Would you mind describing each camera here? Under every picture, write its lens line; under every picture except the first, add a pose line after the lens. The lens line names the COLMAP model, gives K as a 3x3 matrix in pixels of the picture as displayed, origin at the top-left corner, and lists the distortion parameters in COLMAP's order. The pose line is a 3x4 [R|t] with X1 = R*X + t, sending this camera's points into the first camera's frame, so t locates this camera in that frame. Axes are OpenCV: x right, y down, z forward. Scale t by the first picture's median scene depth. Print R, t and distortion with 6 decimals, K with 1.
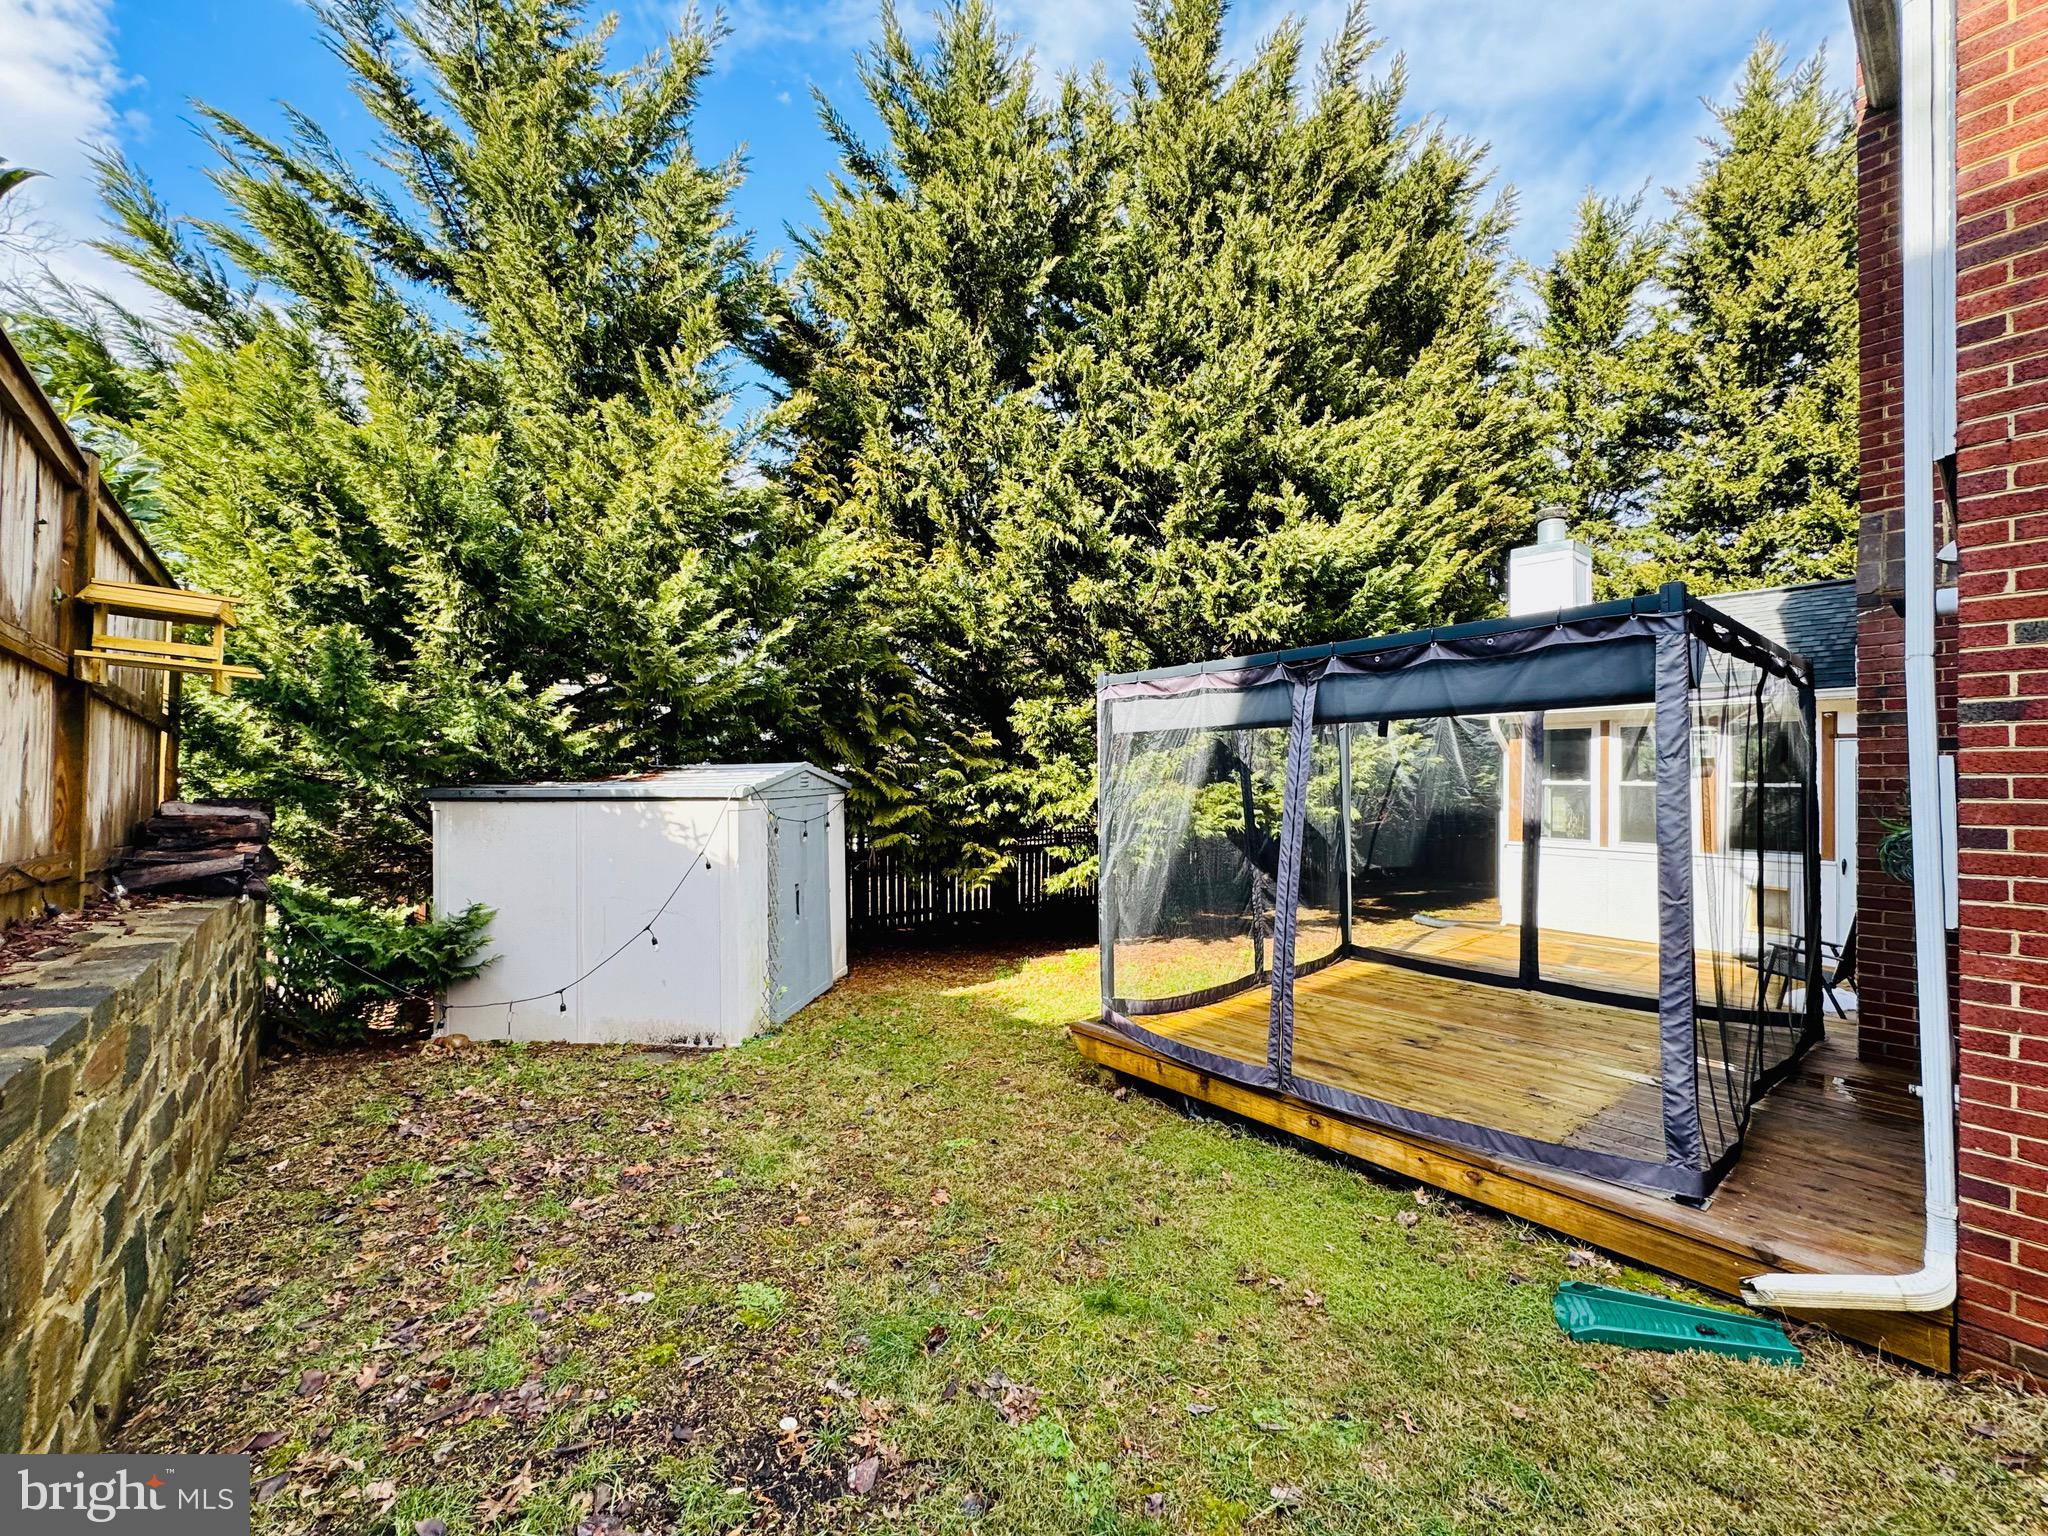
lens RADIAL K [[812.2, 0, 1024.5], [0, 812.2, 771.4], [0, 0, 1]] dist [-0.002232, 0.000829]
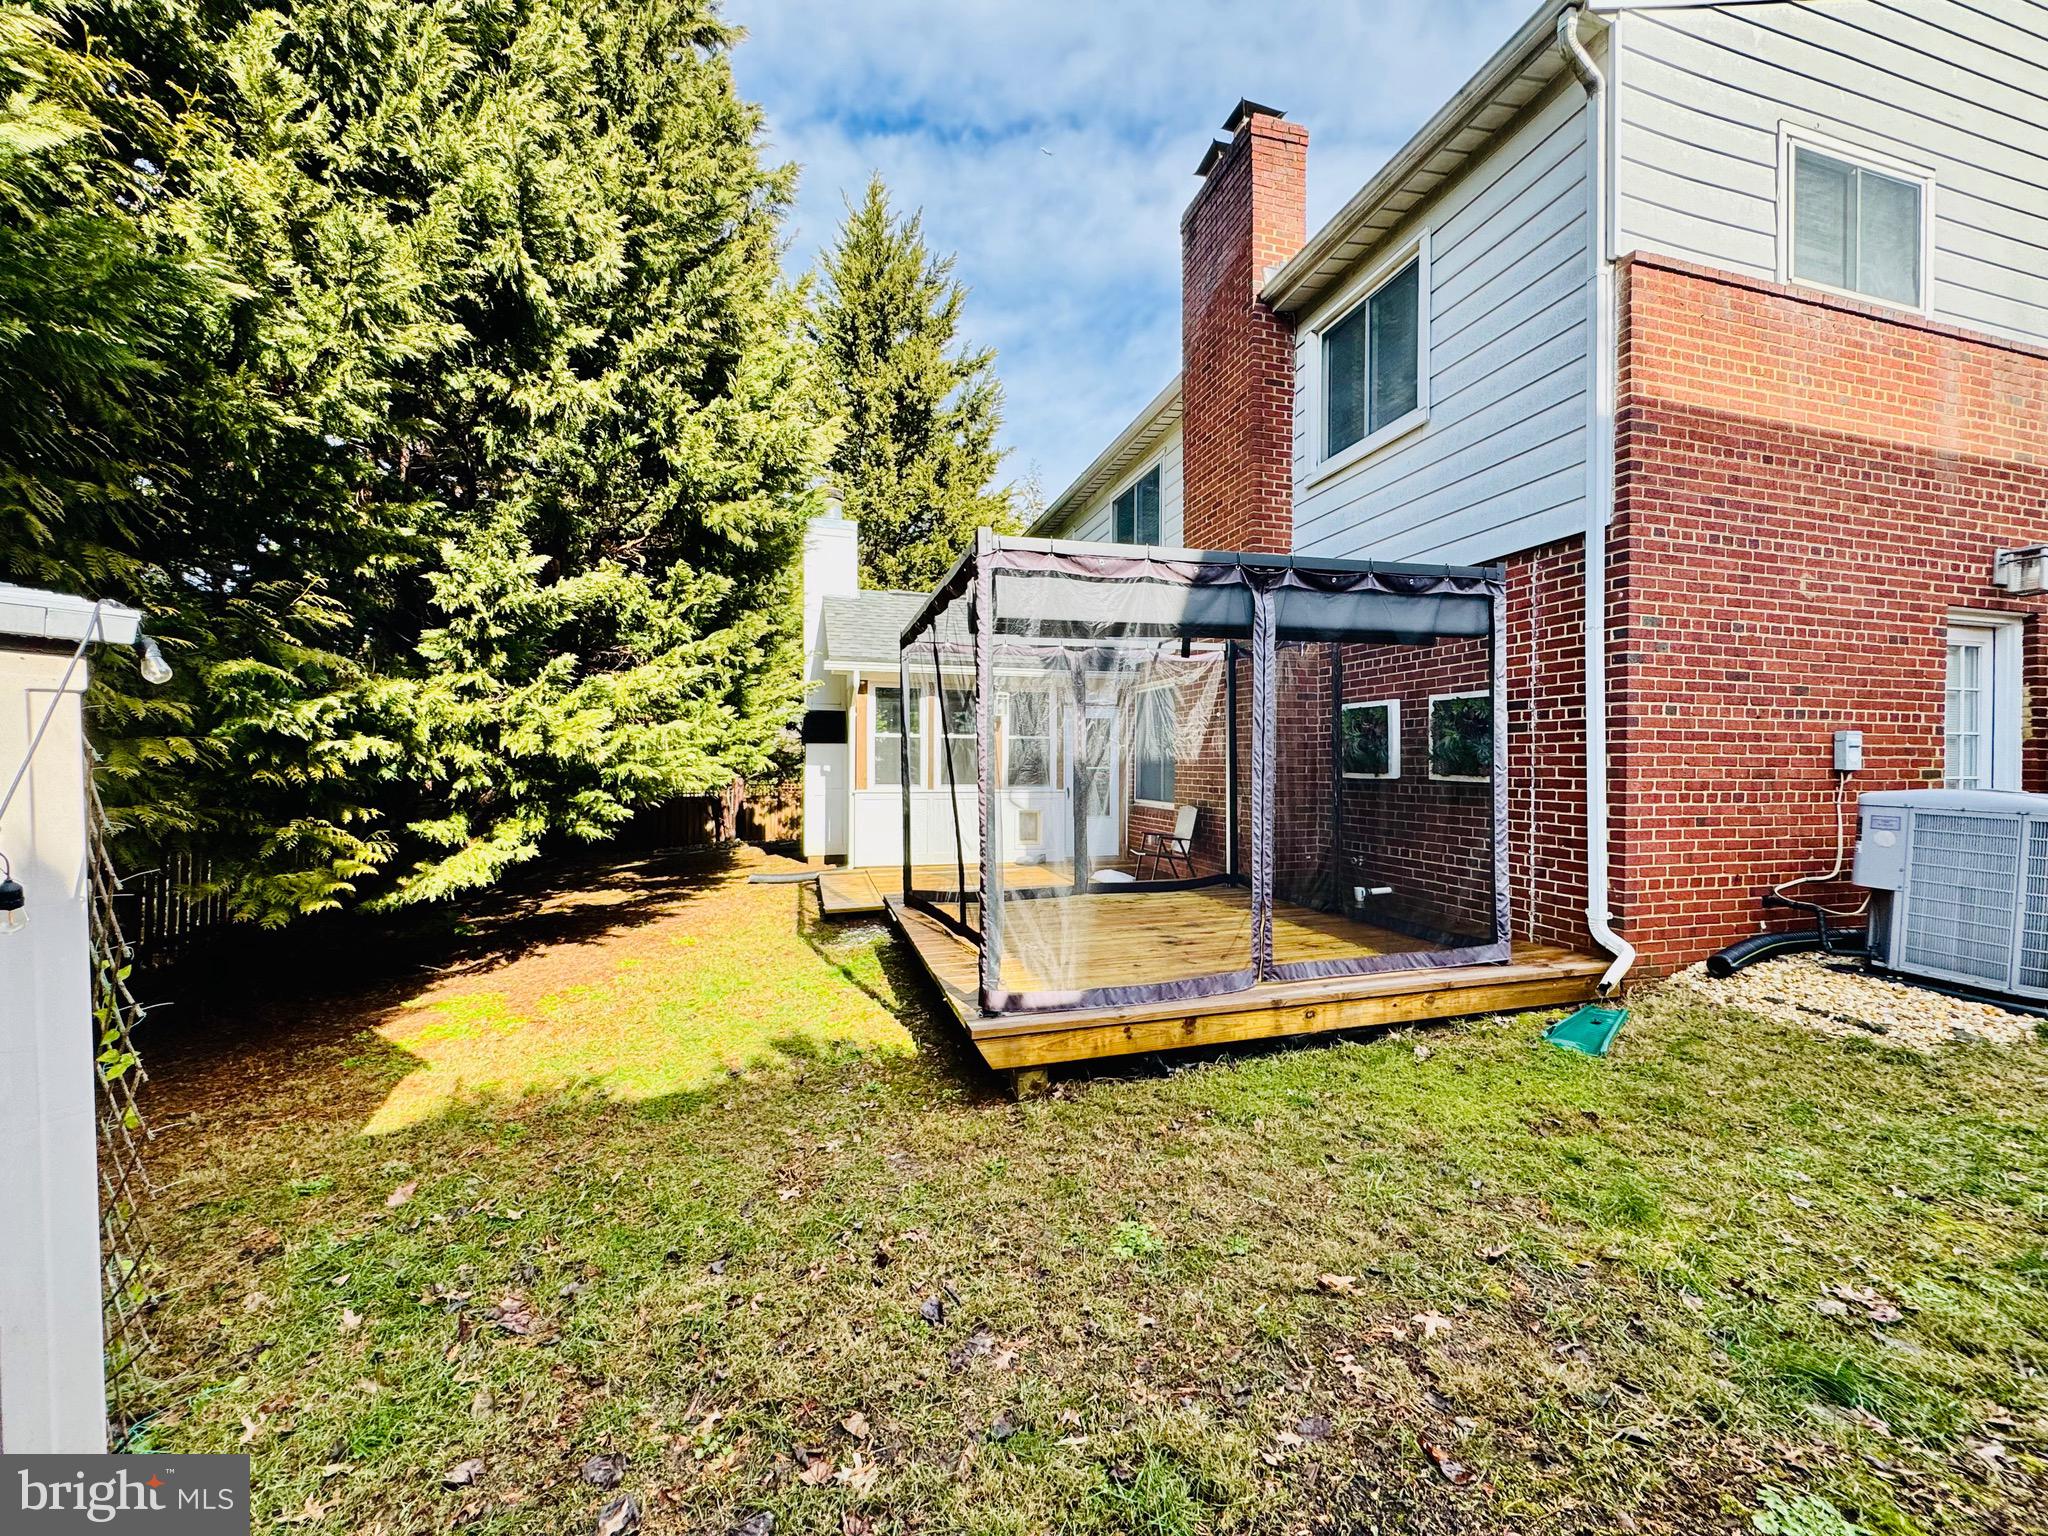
lens RADIAL K [[812.2, 0, 1024.5], [0, 812.2, 771.4], [0, 0, 1]] dist [-0.002232, 0.000829]
pose [[0.405596, -0.012887, 0.913962, -0.590946], [-0.008187, 0.999809, 0.017730, 0.084855], [-0.914016, -0.014673, 0.405413, 0.735997]]
